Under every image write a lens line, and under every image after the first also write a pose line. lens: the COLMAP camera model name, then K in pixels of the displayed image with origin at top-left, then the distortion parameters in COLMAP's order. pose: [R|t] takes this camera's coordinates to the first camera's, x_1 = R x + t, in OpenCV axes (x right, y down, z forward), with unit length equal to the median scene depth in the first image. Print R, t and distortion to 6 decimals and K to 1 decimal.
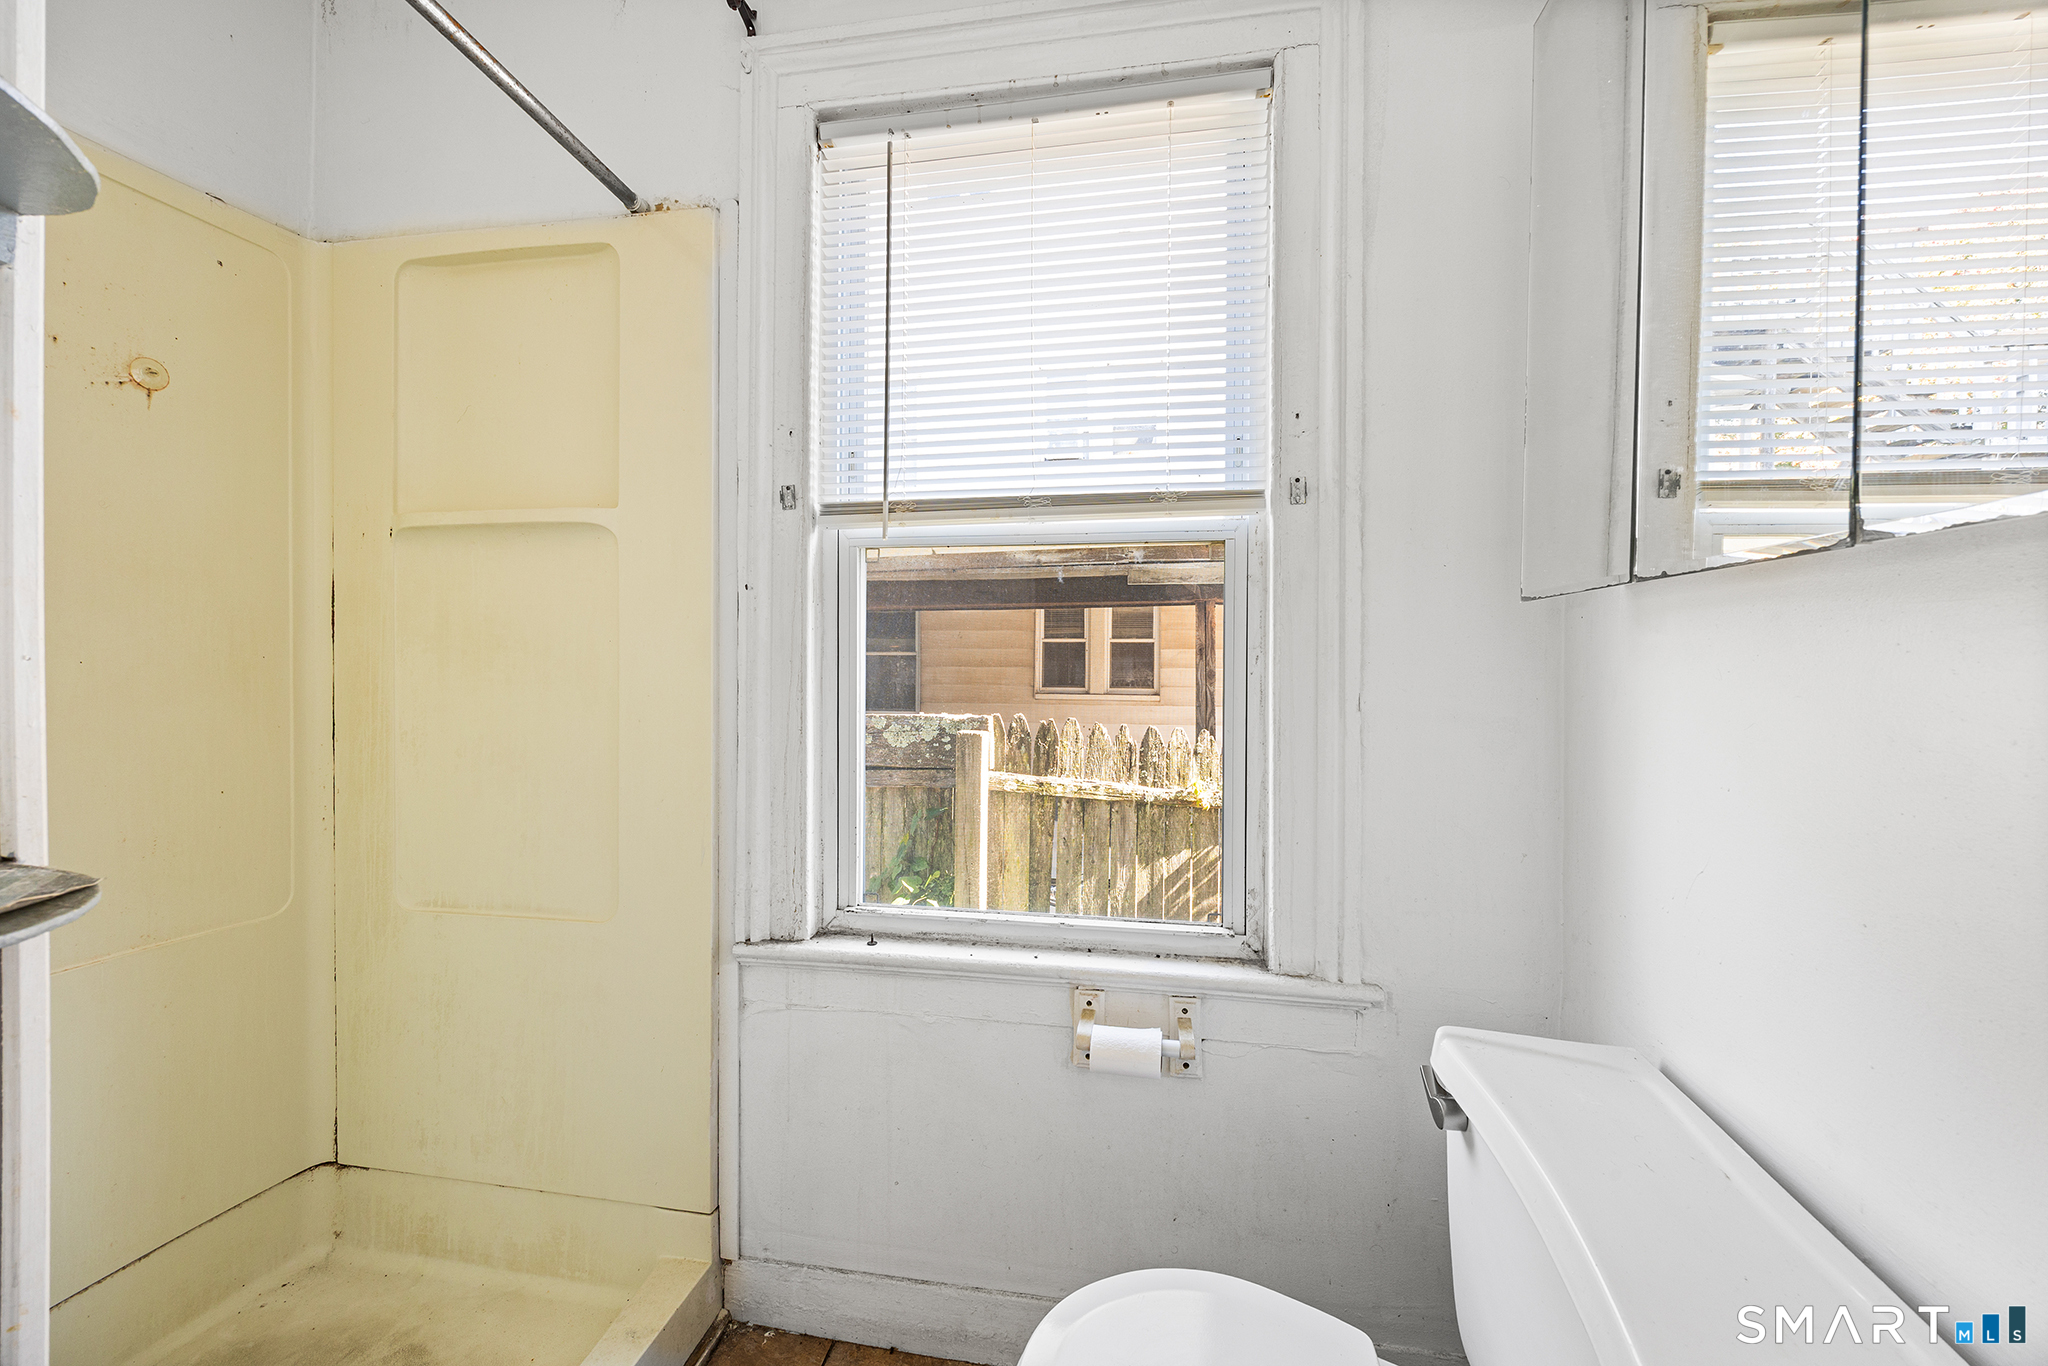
lens RADIAL K [[804.7, 0, 1025.0], [0, 804.7, 676.1], [0, 0, 1]] dist [0.001570, -0.000025]
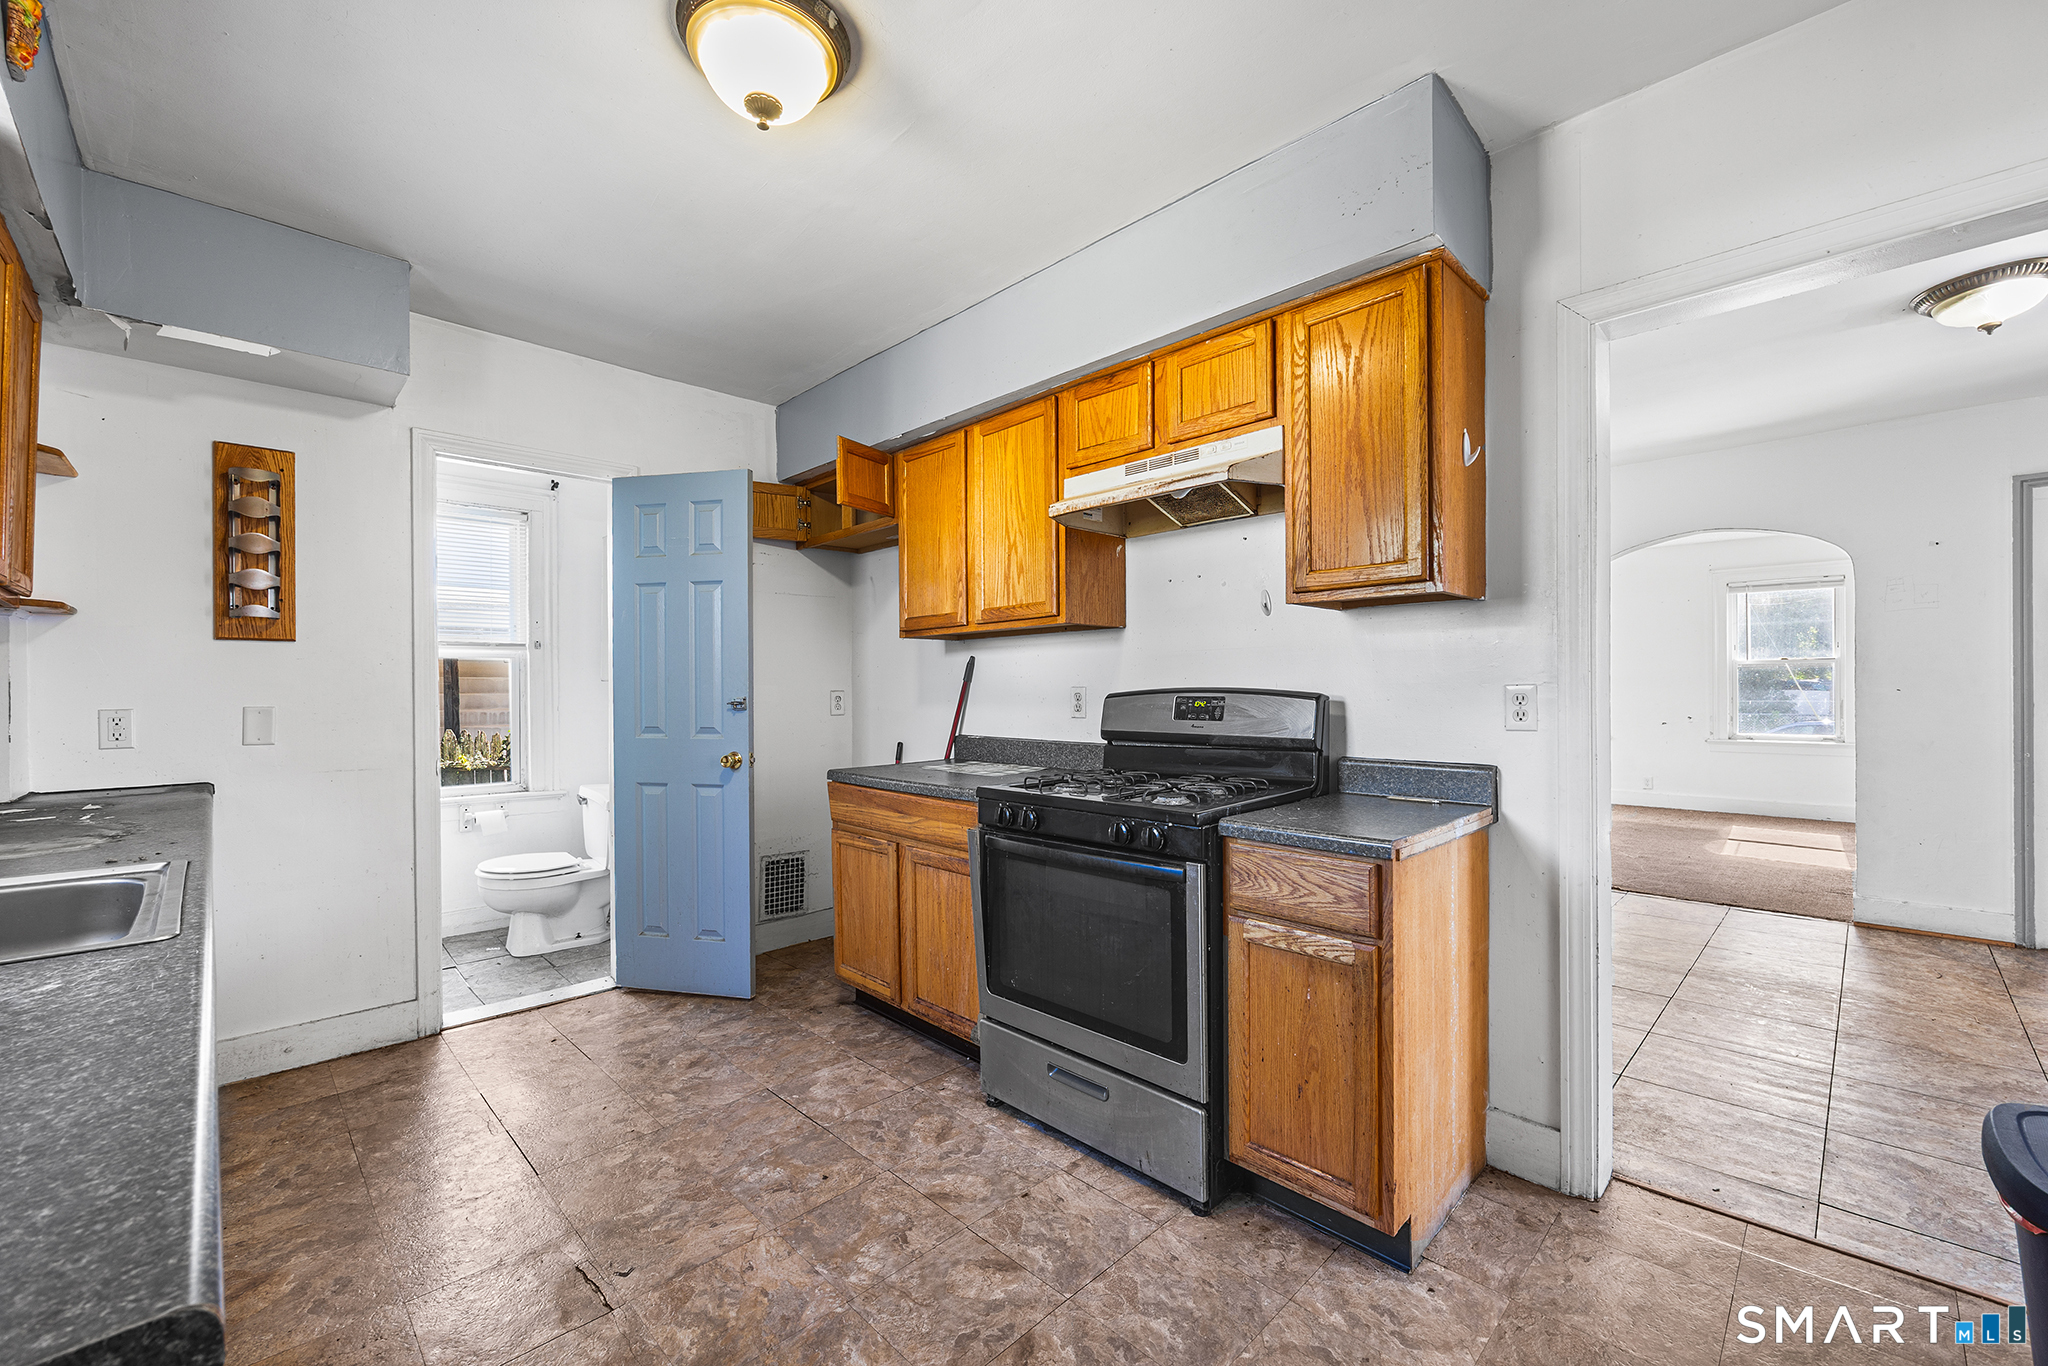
lens RADIAL K [[804.7, 0, 1020.6], [0, 804.7, 689.3], [0, 0, 1]] dist [0.001570, -0.000025]
pose [[0.586000, -0.005048, 0.810296, -1.182156], [0.015627, 0.999865, -0.005072, -0.000317], [-0.810161, 0.015635, 0.585999, -2.549221]]
